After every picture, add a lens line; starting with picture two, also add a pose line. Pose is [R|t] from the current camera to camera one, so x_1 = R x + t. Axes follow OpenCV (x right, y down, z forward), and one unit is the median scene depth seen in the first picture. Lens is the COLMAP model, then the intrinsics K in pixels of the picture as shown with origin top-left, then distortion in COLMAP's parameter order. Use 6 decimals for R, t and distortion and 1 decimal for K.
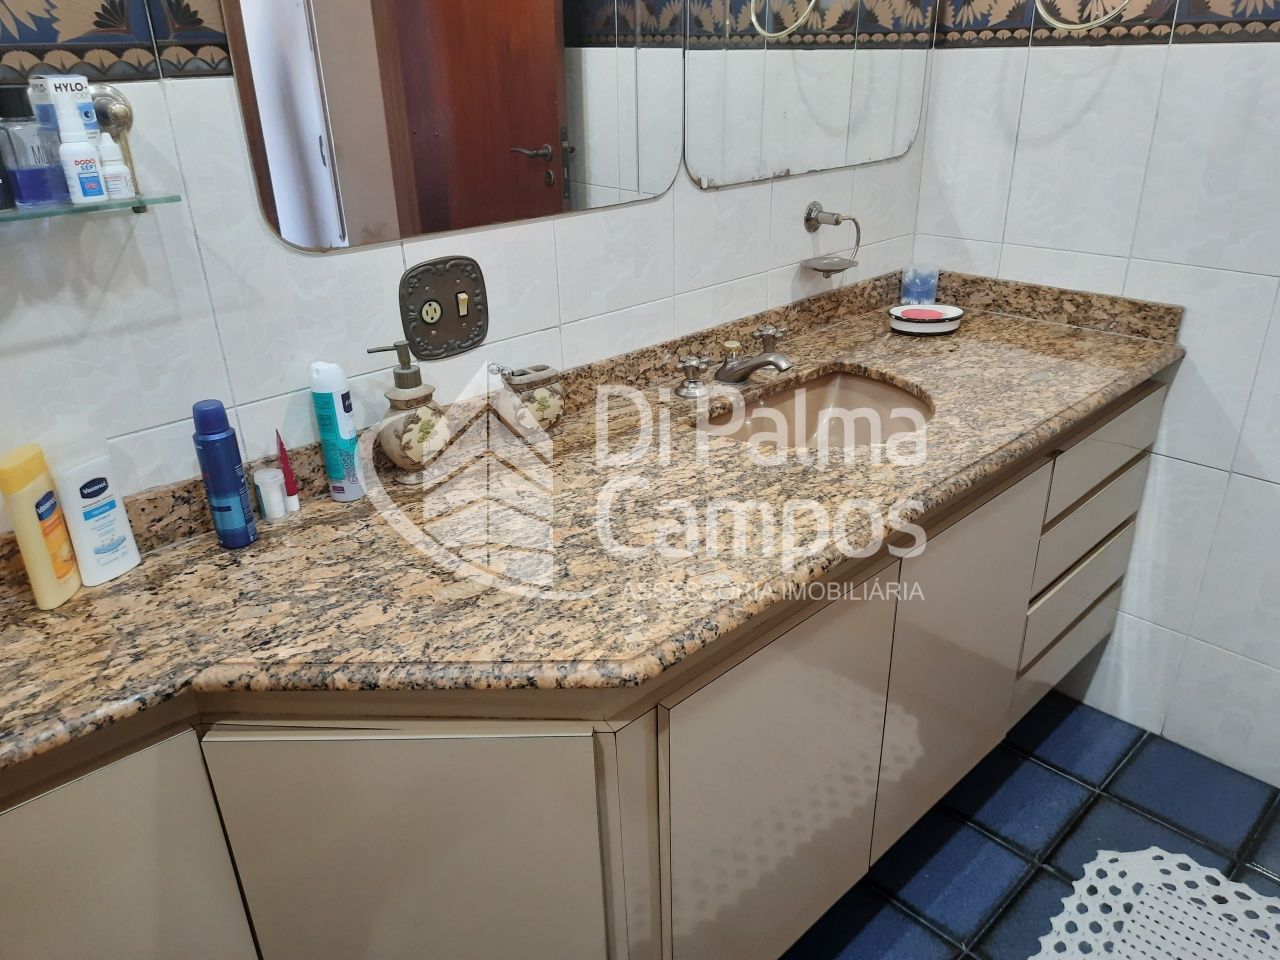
lens RADIAL K [[914.9, 0, 640.4], [0, 914.9, 503.2], [0, 0, 1]] dist [0.070048, -0.105100]
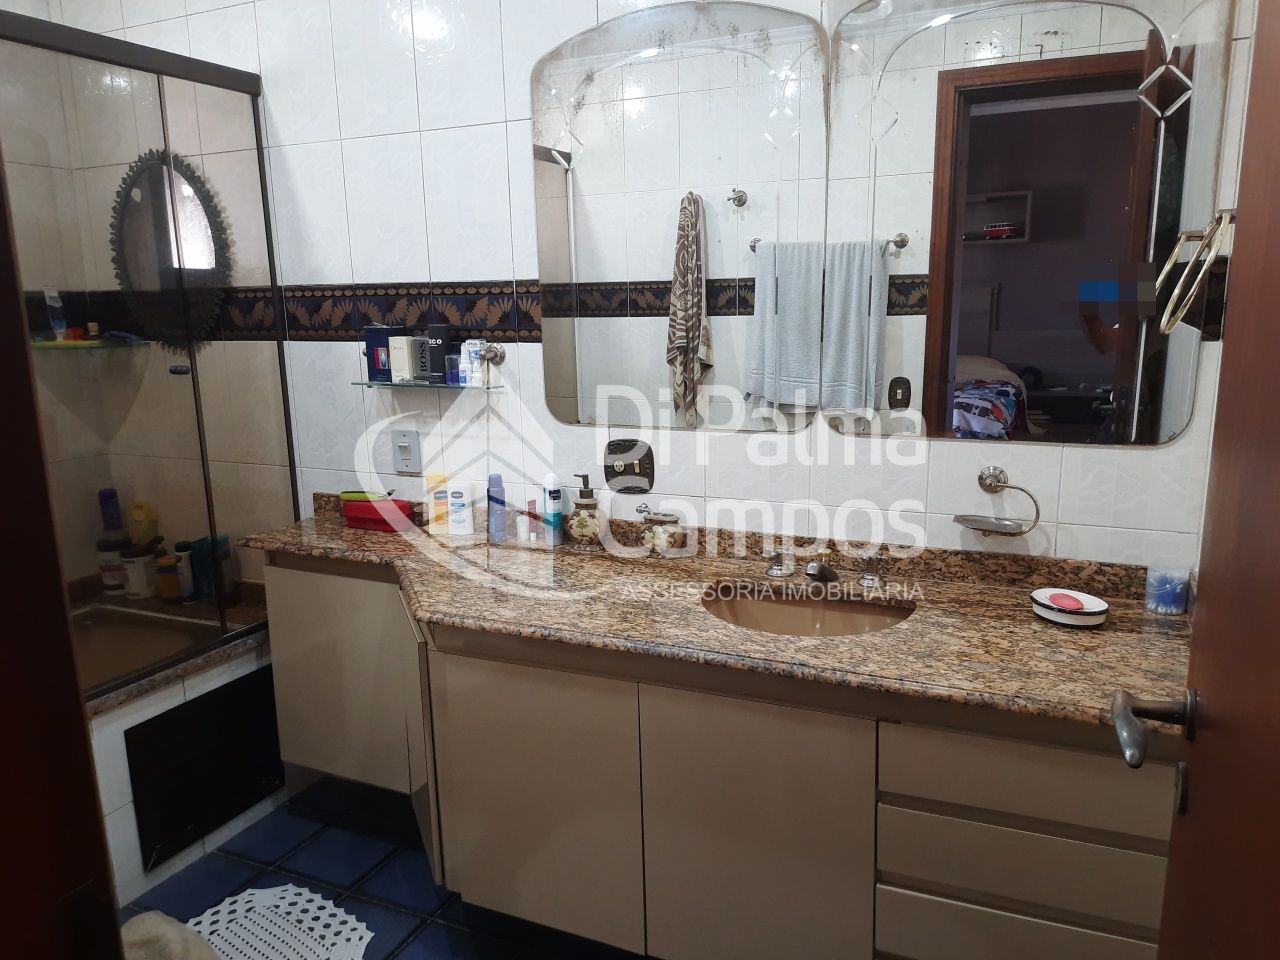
lens RADIAL K [[948.1, 0, 693.6], [0, 948.1, 504.7], [0, 0, 1]] dist [0.069488, -0.000339]
pose [[0.394076, 0.216430, -0.893231, 1.234251], [-0.398416, 0.916041, 0.046184, -0.230663], [0.828232, 0.337678, 0.447219, 0.257316]]
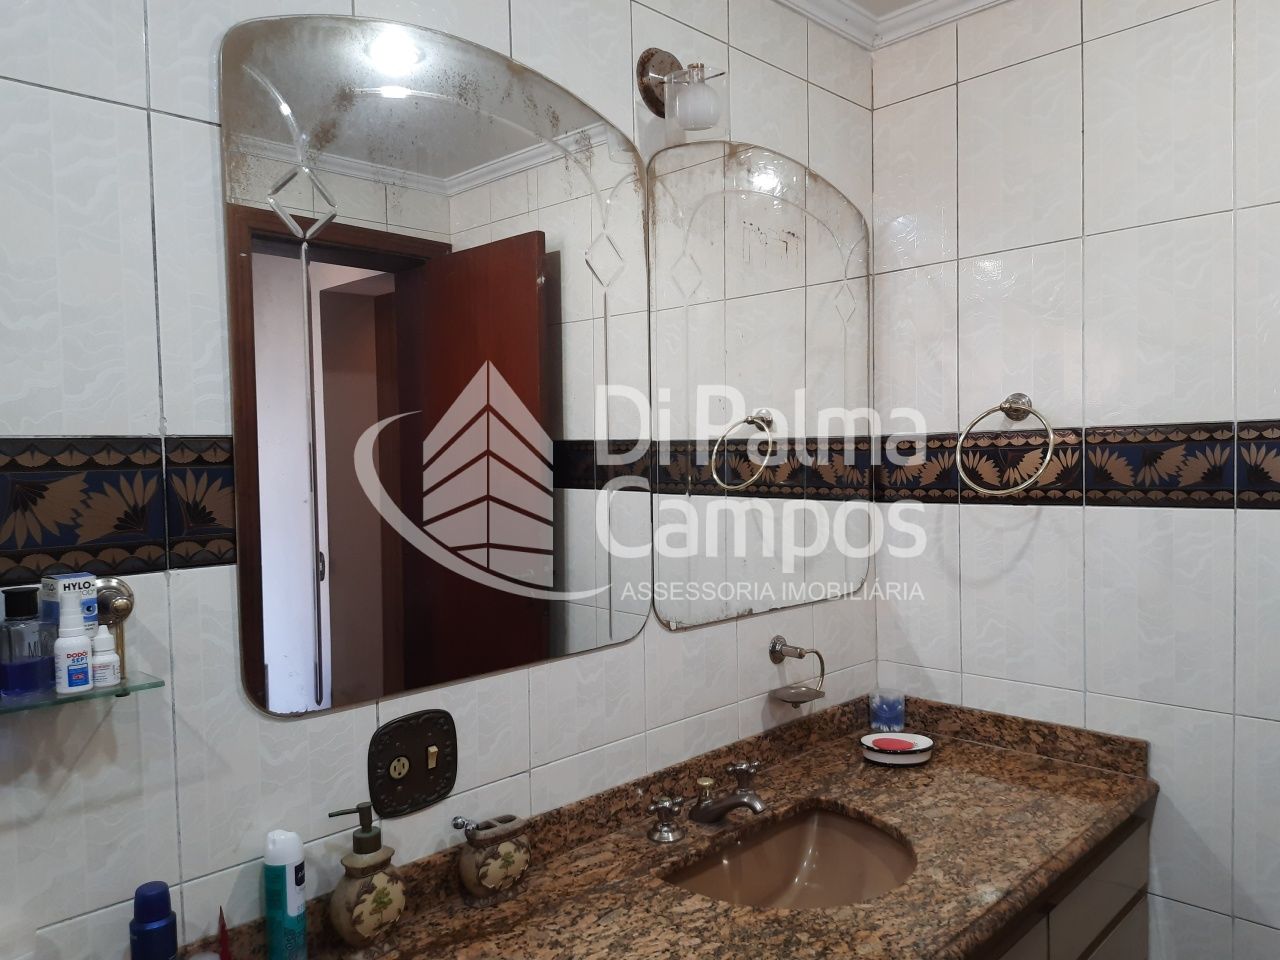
lens RADIAL K [[914.9, 0, 640.4], [0, 914.9, 503.2], [0, 0, 1]] dist [0.070048, -0.105100]
pose [[0.999747, 0.002376, 0.022349, 0.008326], [0.006659, 0.918417, -0.395557, -0.060689], [-0.021466, 0.395606, 0.918170, -0.027477]]
